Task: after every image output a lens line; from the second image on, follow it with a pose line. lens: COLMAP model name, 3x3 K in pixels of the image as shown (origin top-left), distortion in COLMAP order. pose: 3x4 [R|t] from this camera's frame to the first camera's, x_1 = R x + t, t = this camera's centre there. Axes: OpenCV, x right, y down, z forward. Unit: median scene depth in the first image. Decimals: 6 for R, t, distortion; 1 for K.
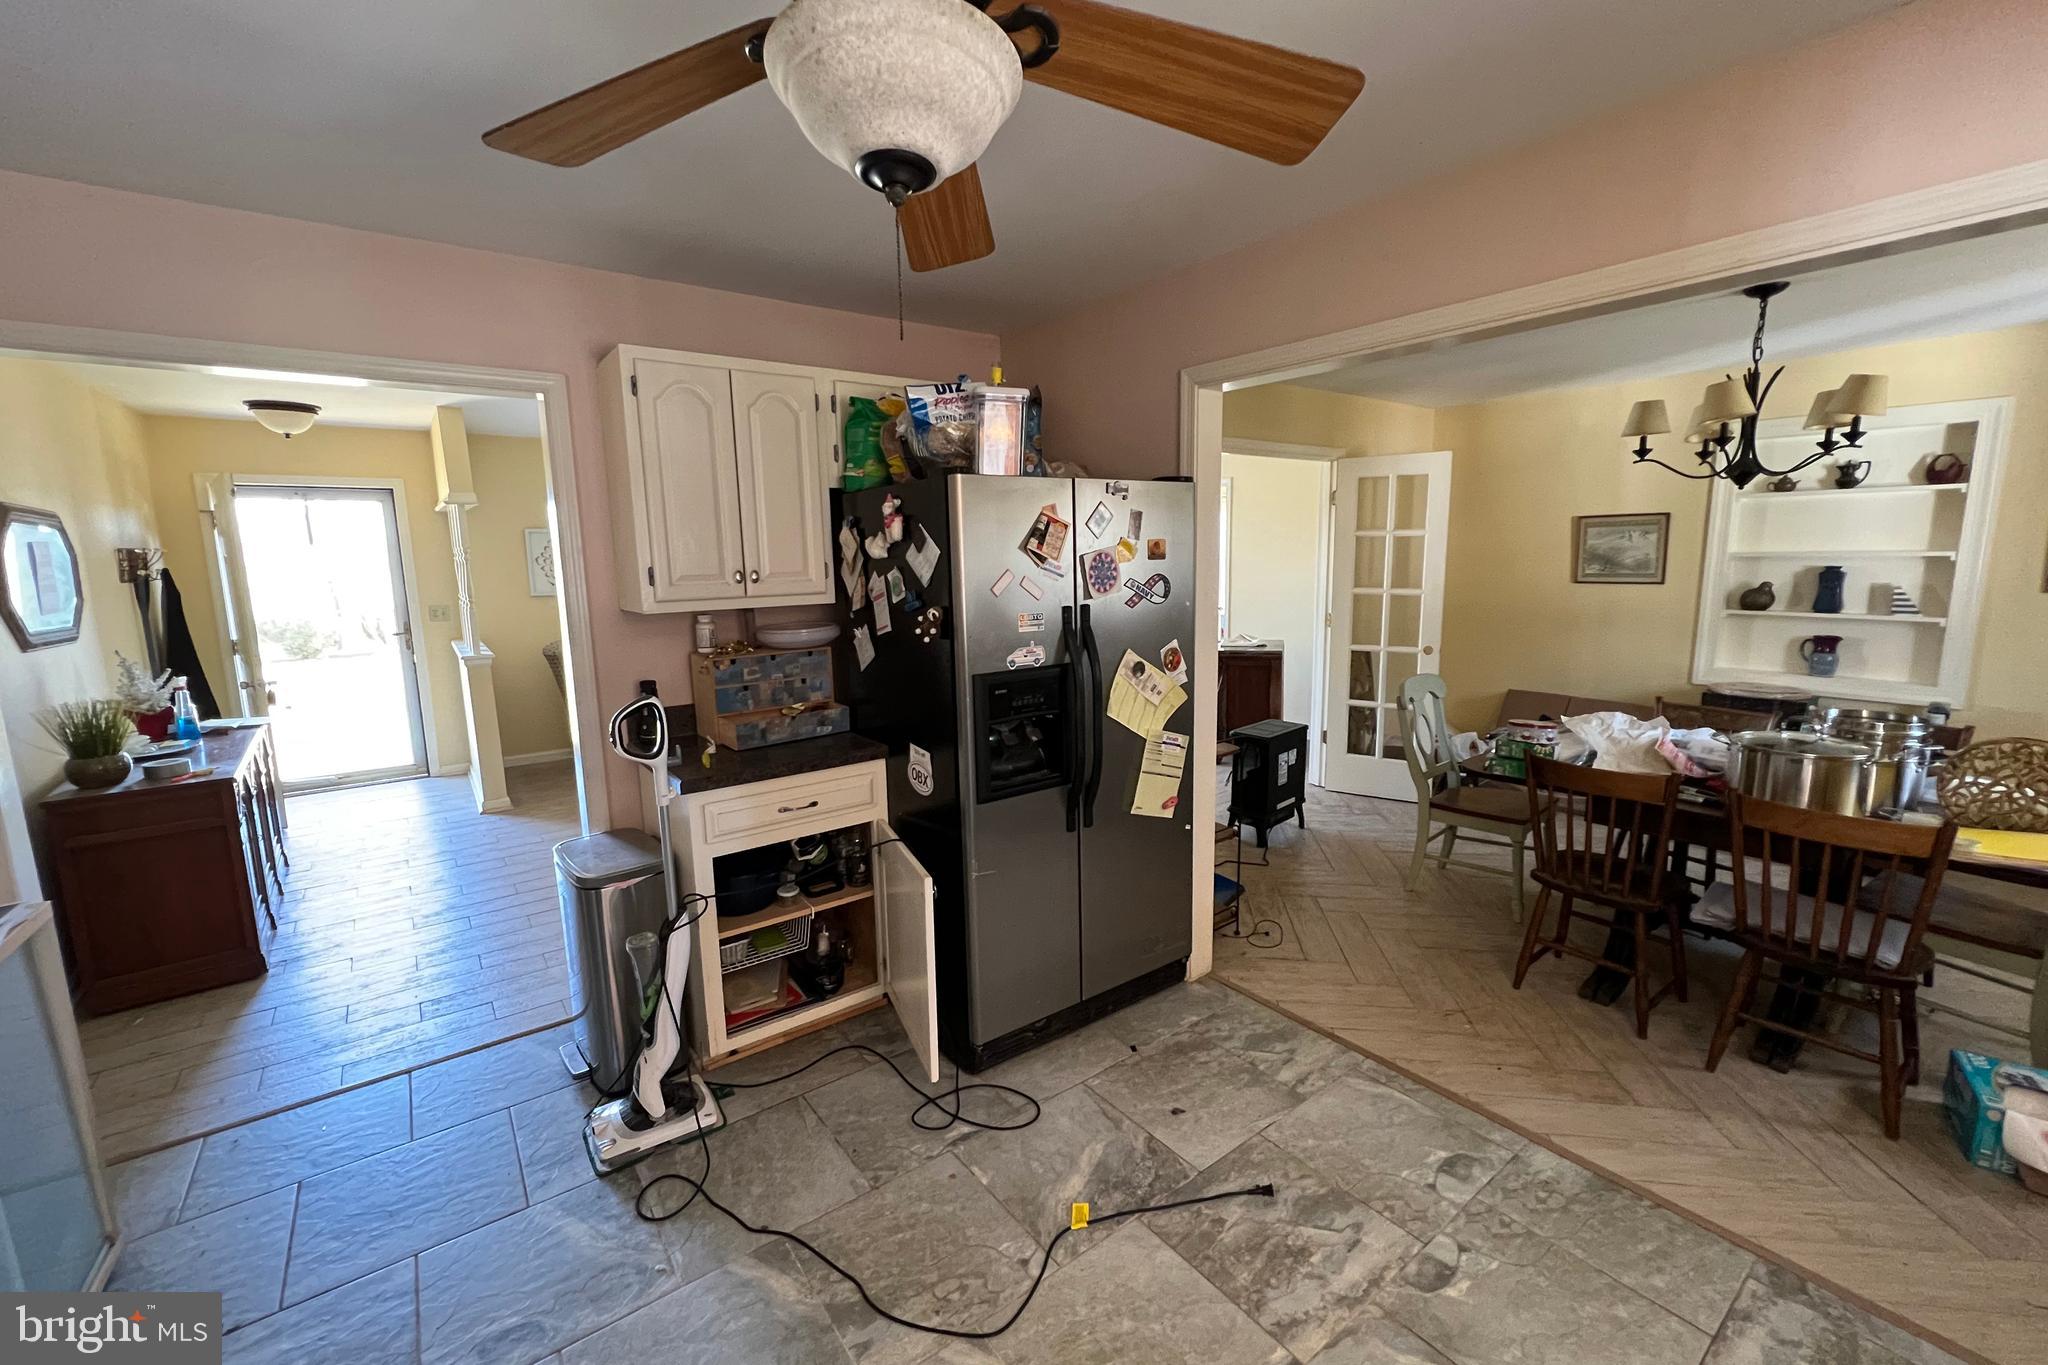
lens RADIAL K [[825.0, 0, 1024.0], [0, 825.0, 682.5], [0, 0, 1]] dist [0.000520, -0.000001]
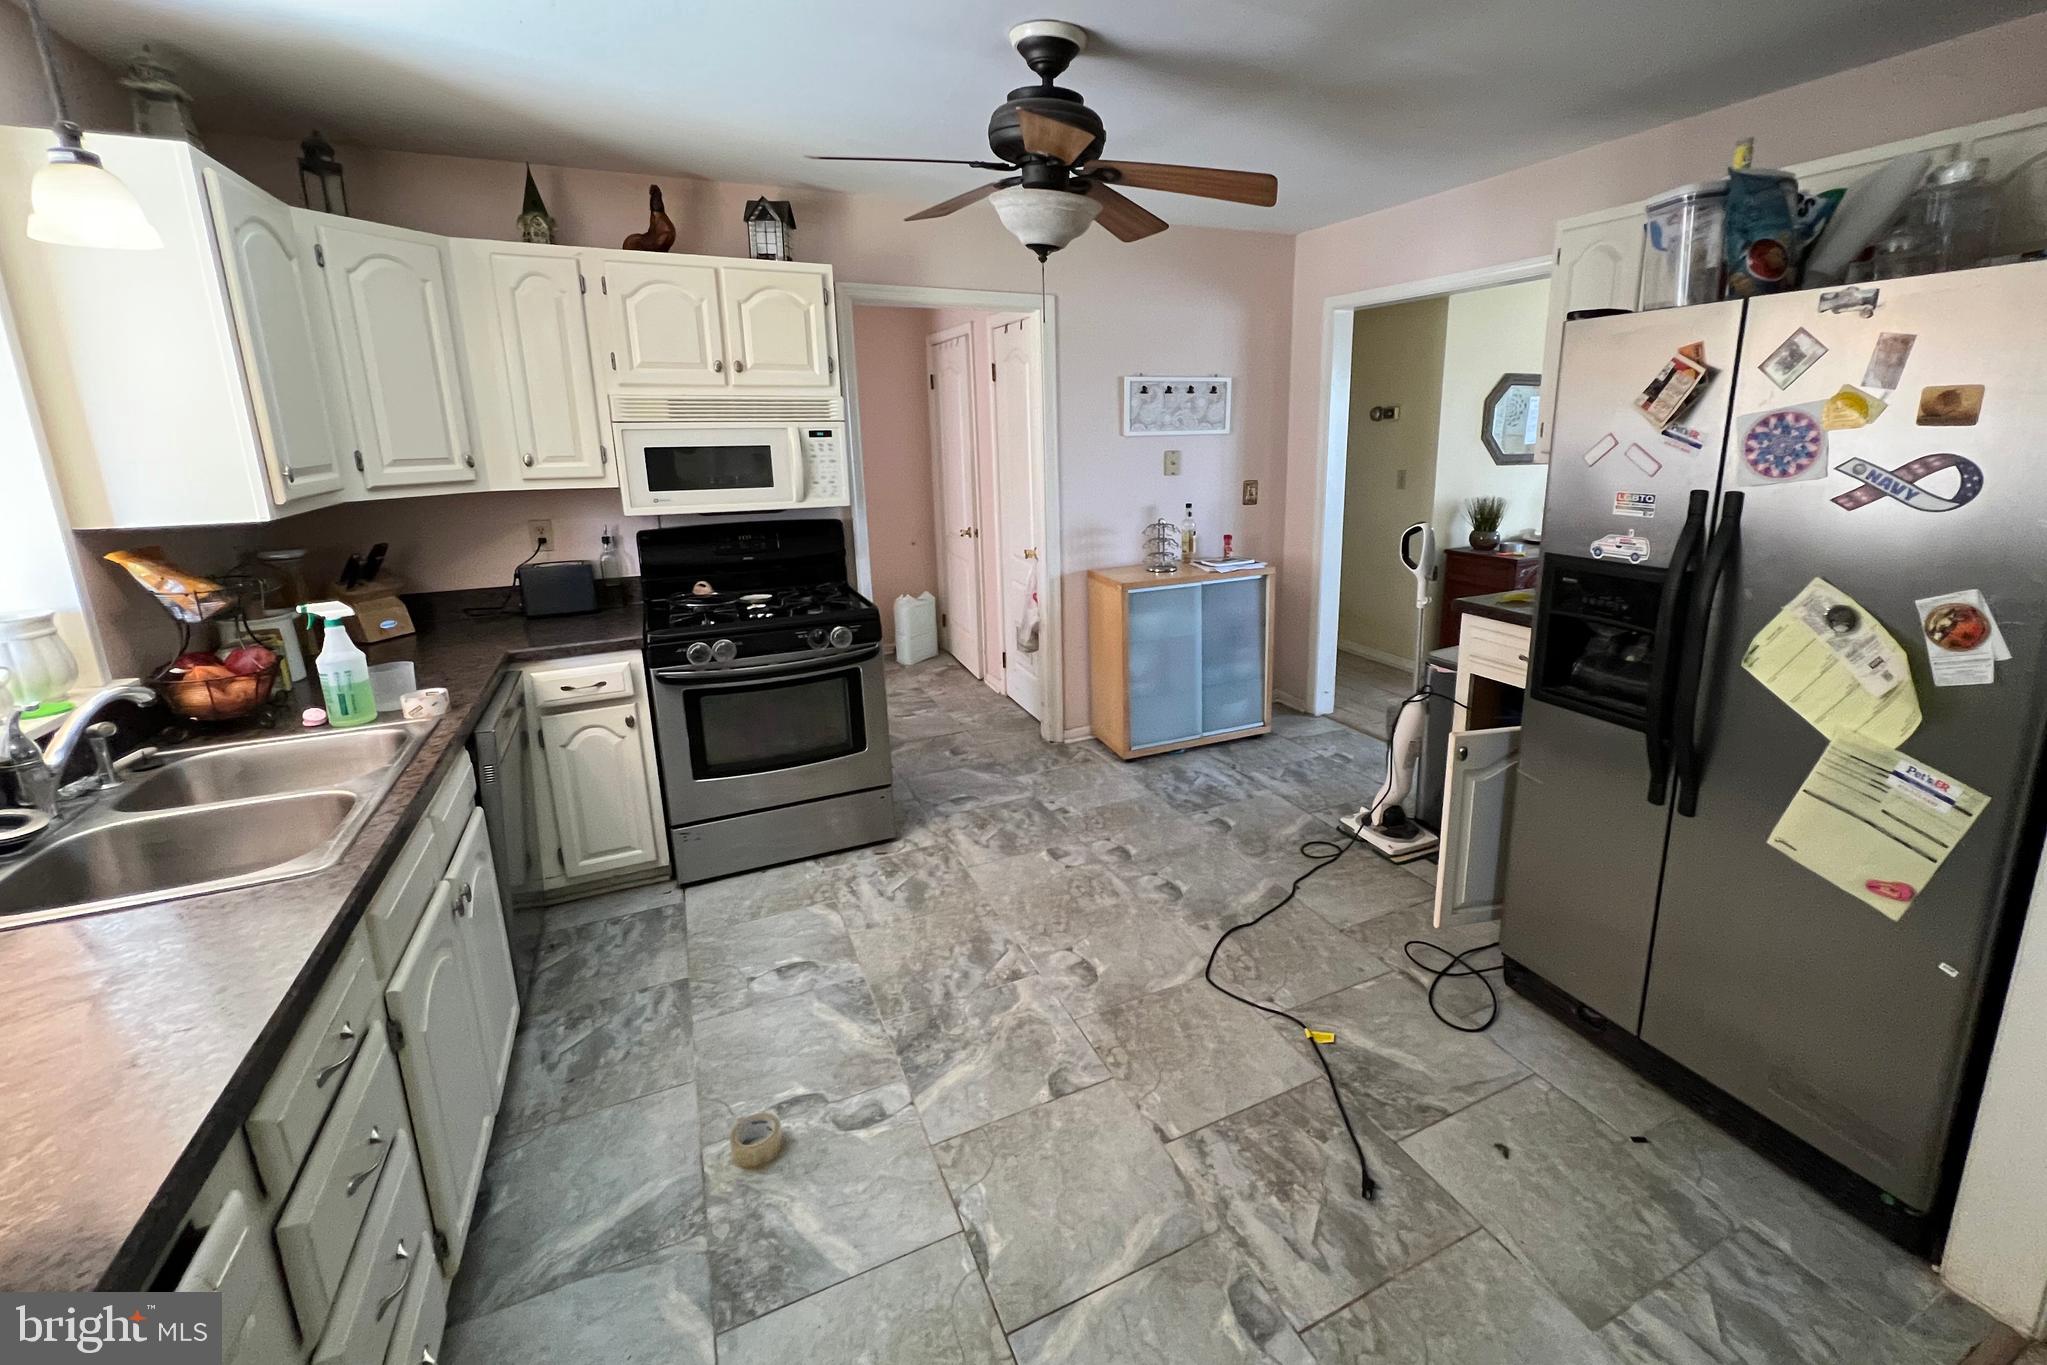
lens RADIAL K [[870.6, 0, 1084.5], [0, 870.6, 628.8], [0, 0, 1]] dist [-0.000229, -0.000045]
pose [[-0.187838, 0.246364, -0.950801, 0.905324], [-0.137146, 0.951970, 0.273761, -0.114498], [0.972578, 0.181821, -0.145028, 0.639247]]
